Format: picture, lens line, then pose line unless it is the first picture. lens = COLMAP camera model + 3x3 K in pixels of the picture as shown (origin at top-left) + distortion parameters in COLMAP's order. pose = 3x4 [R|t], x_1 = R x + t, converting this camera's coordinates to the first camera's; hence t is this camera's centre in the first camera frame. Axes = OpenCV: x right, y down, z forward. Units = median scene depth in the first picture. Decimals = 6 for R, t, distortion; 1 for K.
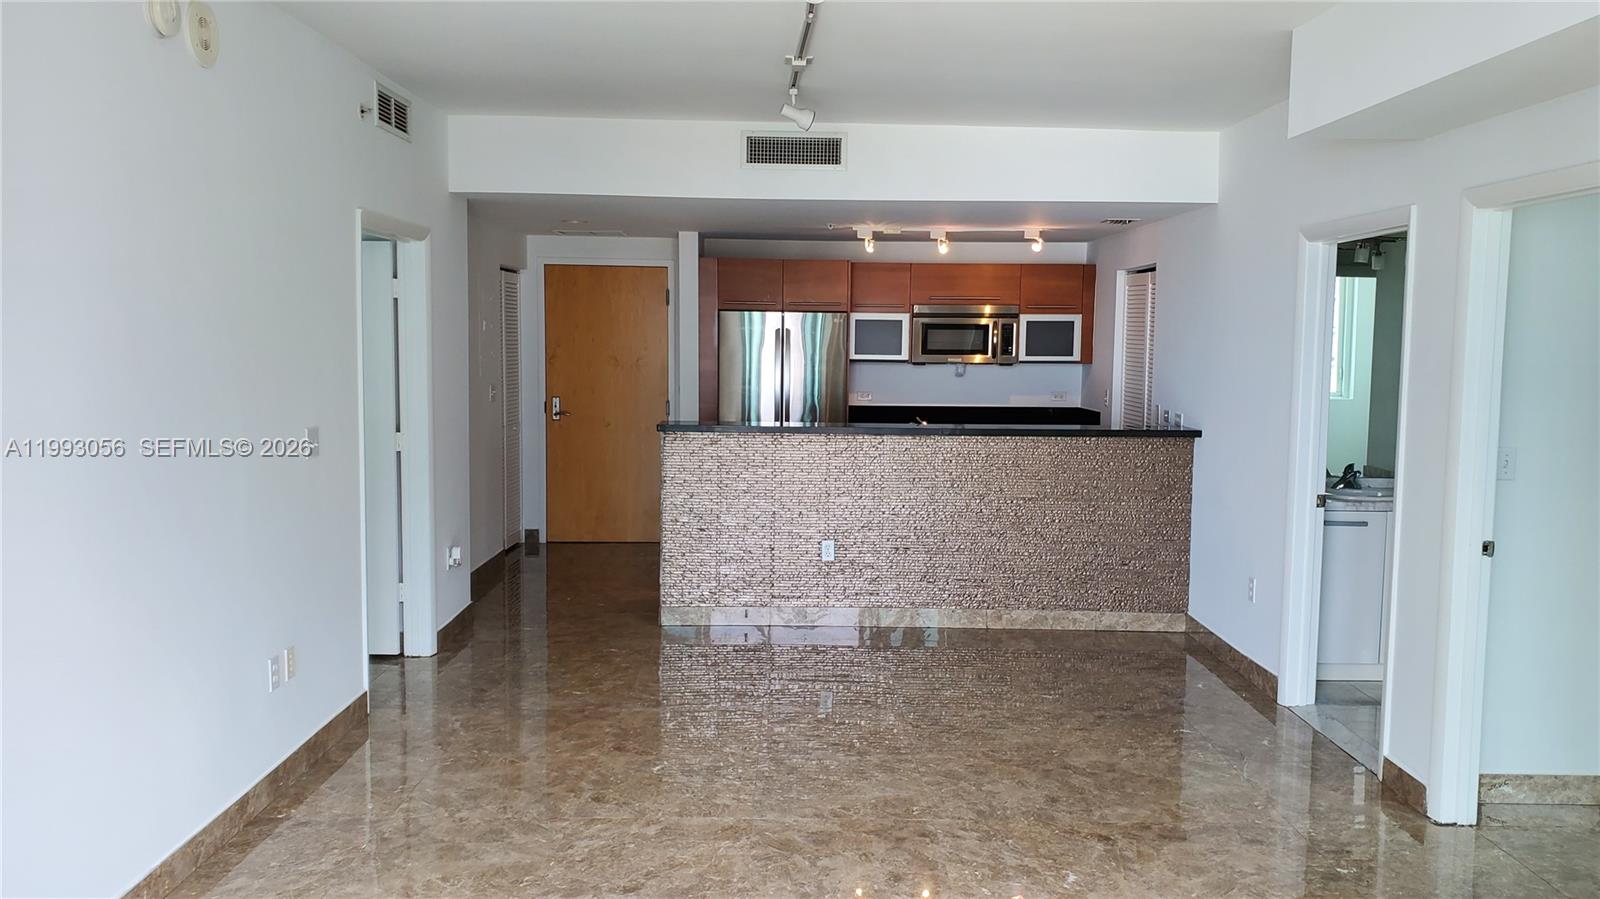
lens RADIAL K [[1258.0, 0, 823.5], [0, 1258.0, 448.4], [0, 0, 1]] dist [0.069810, -0.102555]
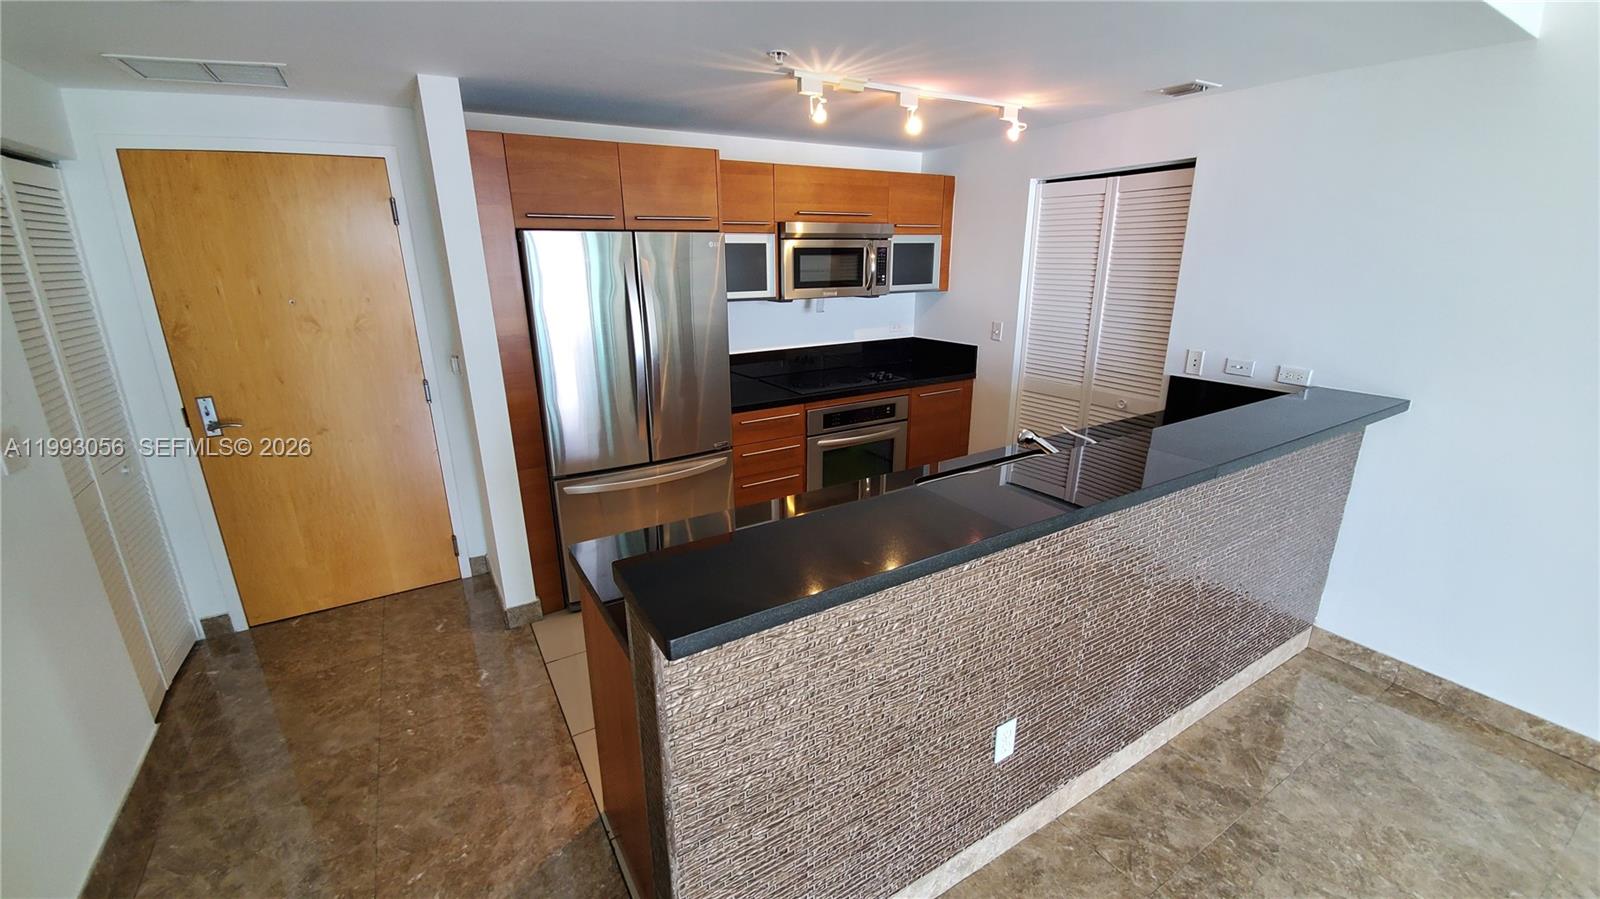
lens RADIAL K [[628.0, 0, 790.8], [0, 628.0, 450.4], [0, 0, 1]] dist [0.005352, -0.011474]
pose [[0.868813, -0.166953, 0.466145, -0.167638], [0.067587, 0.972615, 0.222377, -0.087969], [-0.490506, -0.161698, 0.856304, 0.890434]]
